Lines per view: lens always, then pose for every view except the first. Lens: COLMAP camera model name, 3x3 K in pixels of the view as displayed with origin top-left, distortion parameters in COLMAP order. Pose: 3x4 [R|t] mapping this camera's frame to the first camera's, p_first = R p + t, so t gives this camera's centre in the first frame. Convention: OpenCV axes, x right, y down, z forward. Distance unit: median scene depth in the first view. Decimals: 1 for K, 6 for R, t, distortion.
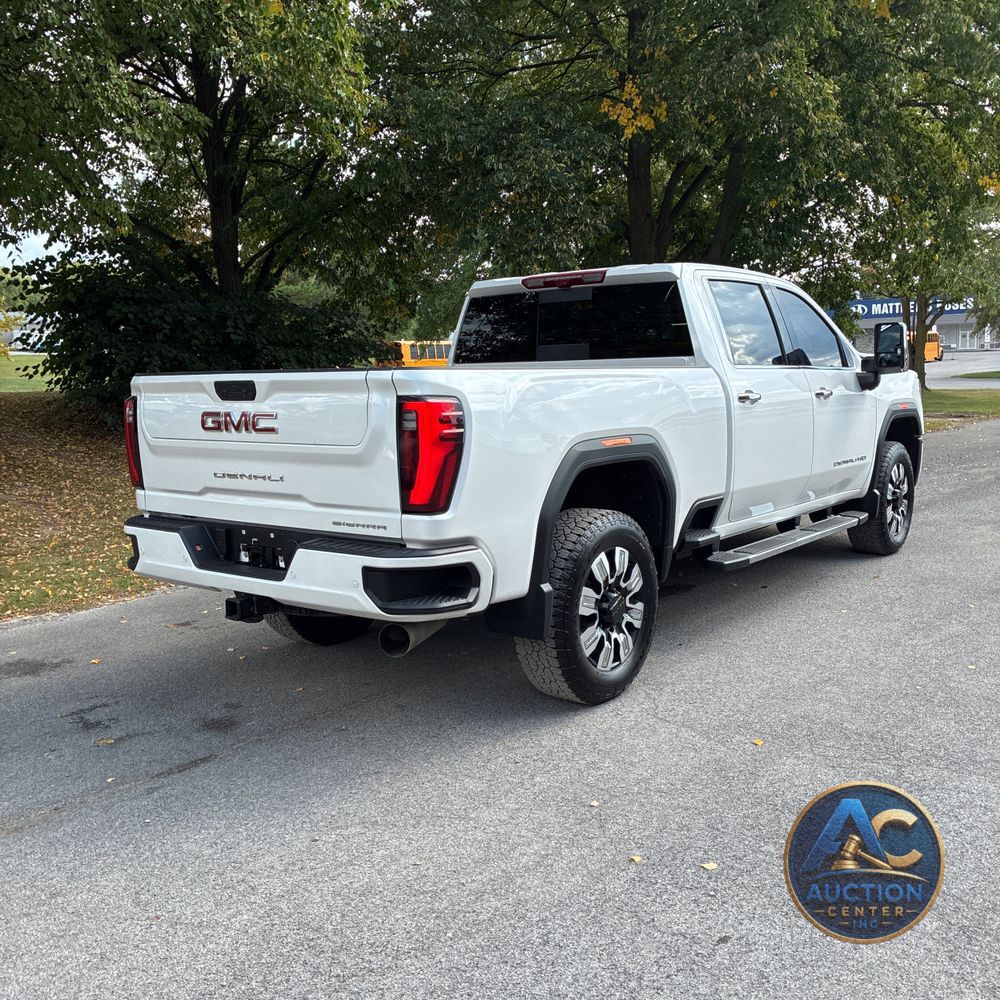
lens RADIAL K [[1008.9, 0, 498.9], [0, 1008.9, 471.3], [0, 0, 1]] dist [0.002888, 0.000589]
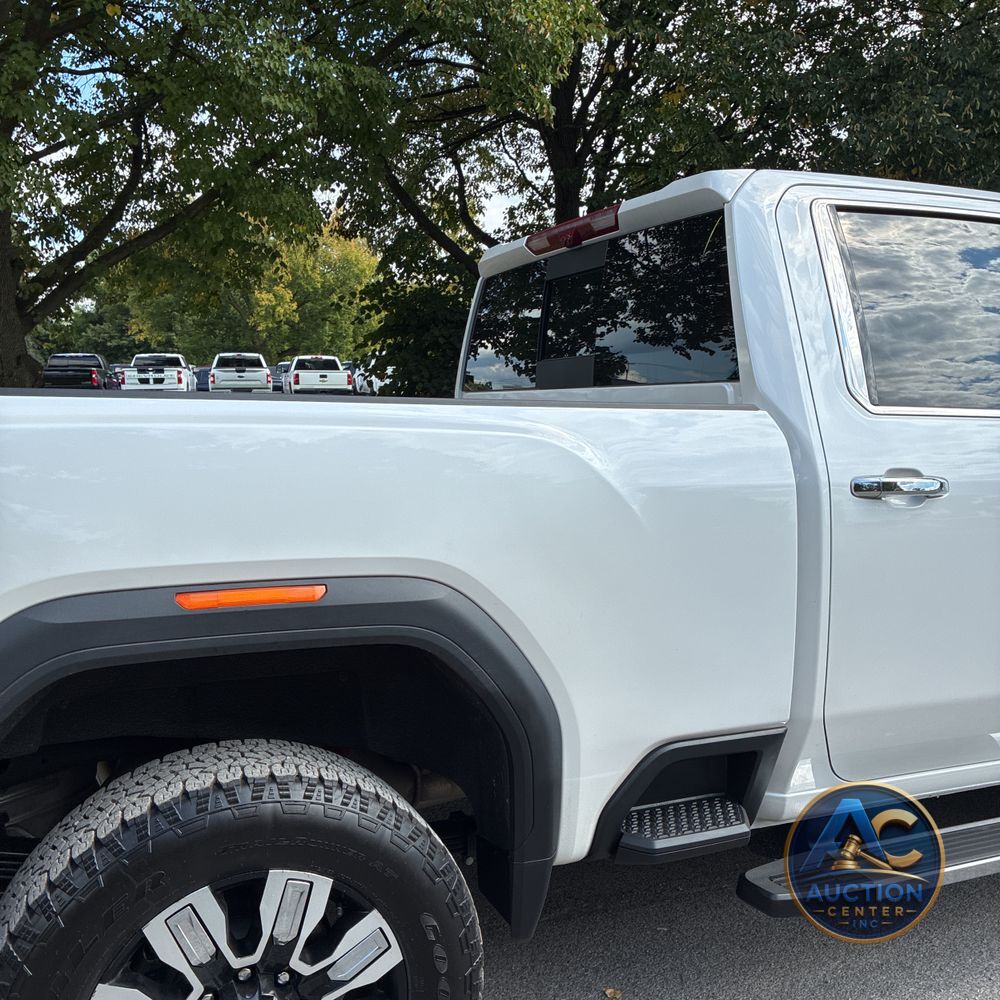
lens RADIAL K [[1027.7, 0, 499.2], [0, 1027.7, 473.7], [0, 0, 1]] dist [0.083923, -0.164560]
pose [[0.886229, 0.055390, -0.459925, 0.321051], [-0.071246, 0.997311, -0.017175, -0.064937], [0.457736, 0.047989, 0.887792, 0.603987]]
